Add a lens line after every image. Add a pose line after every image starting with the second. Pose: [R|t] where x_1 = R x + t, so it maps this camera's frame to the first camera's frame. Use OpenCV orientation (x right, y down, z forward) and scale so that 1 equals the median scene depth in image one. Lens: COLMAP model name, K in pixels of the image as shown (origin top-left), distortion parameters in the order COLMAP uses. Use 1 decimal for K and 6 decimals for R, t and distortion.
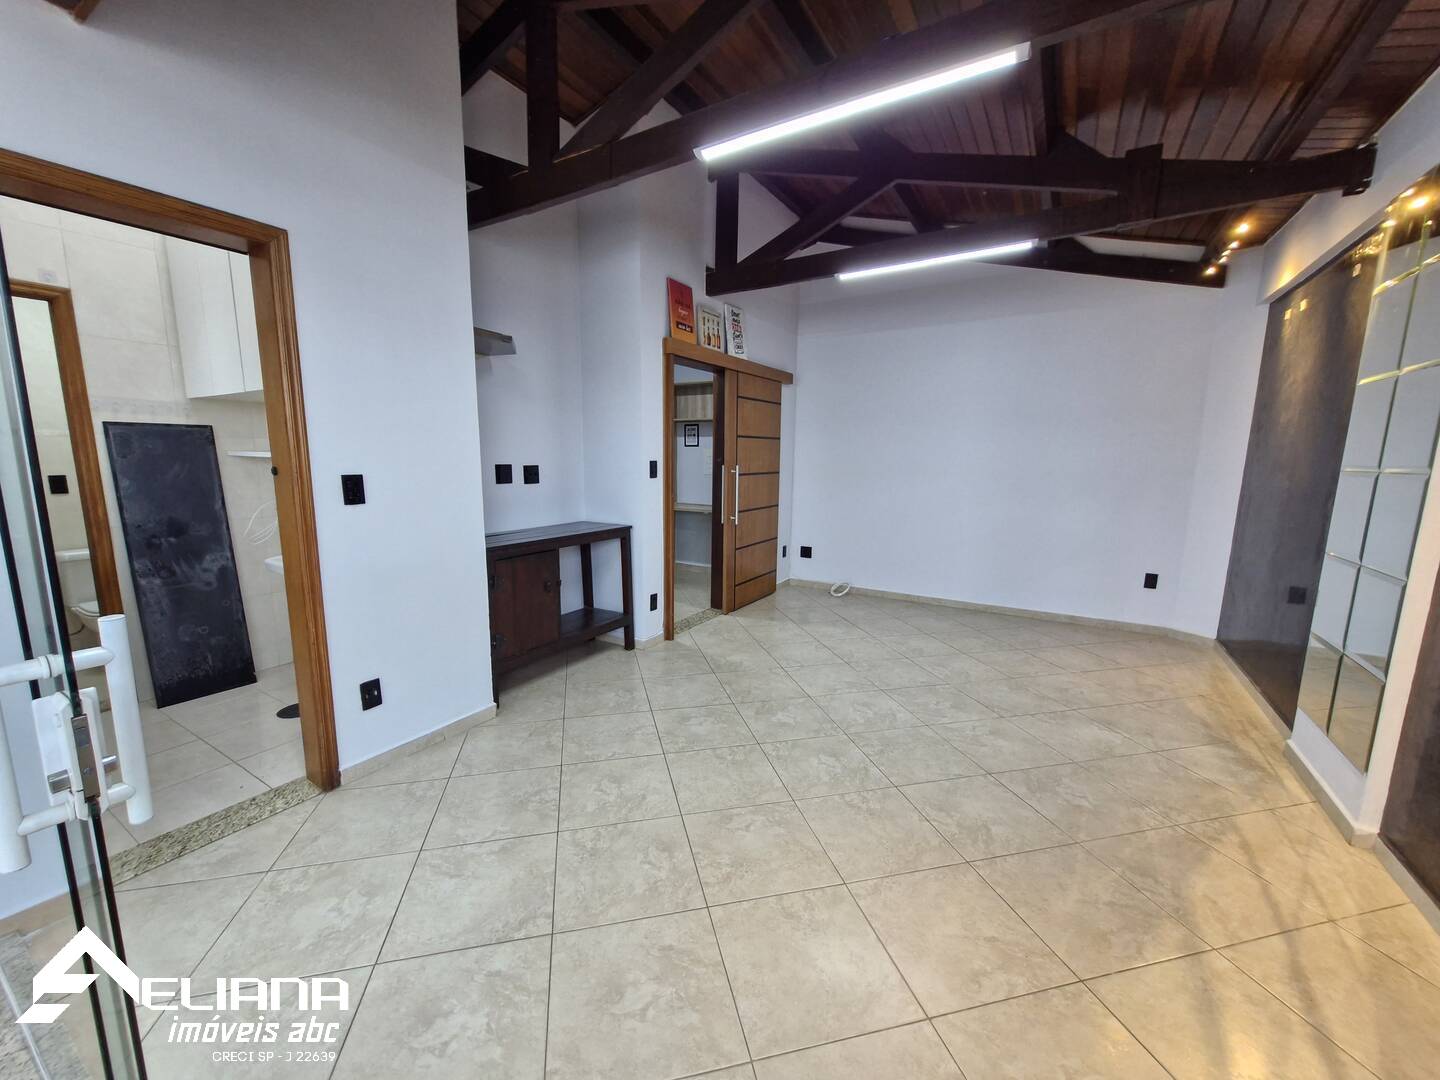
lens RADIAL K [[562.6, 0, 721.5], [0, 562.6, 538.4], [0, 0, 1]] dist [0.001056, -0.000457]
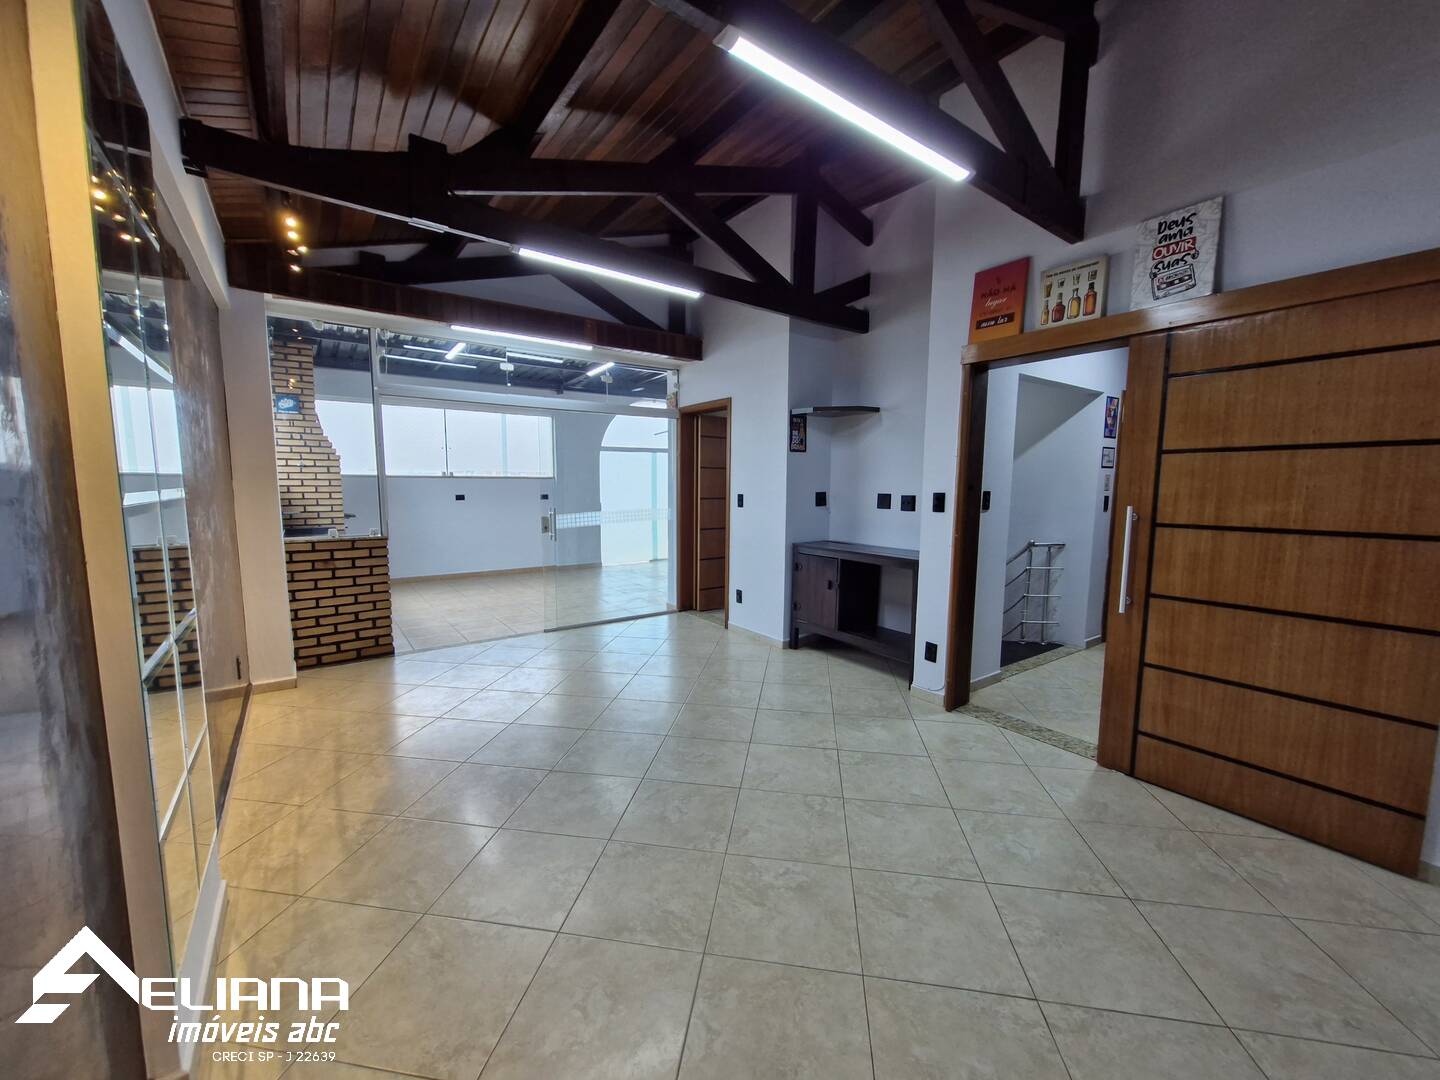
lens RADIAL K [[562.6, 0, 714.9], [0, 562.6, 541.8], [0, 0, 1]] dist [0.001056, -0.000457]
pose [[-0.385027, 0.087754, -0.918724, 0.803640], [-0.143087, 0.977756, 0.153359, -0.142272], [0.911746, 0.190505, -0.363906, 0.976191]]
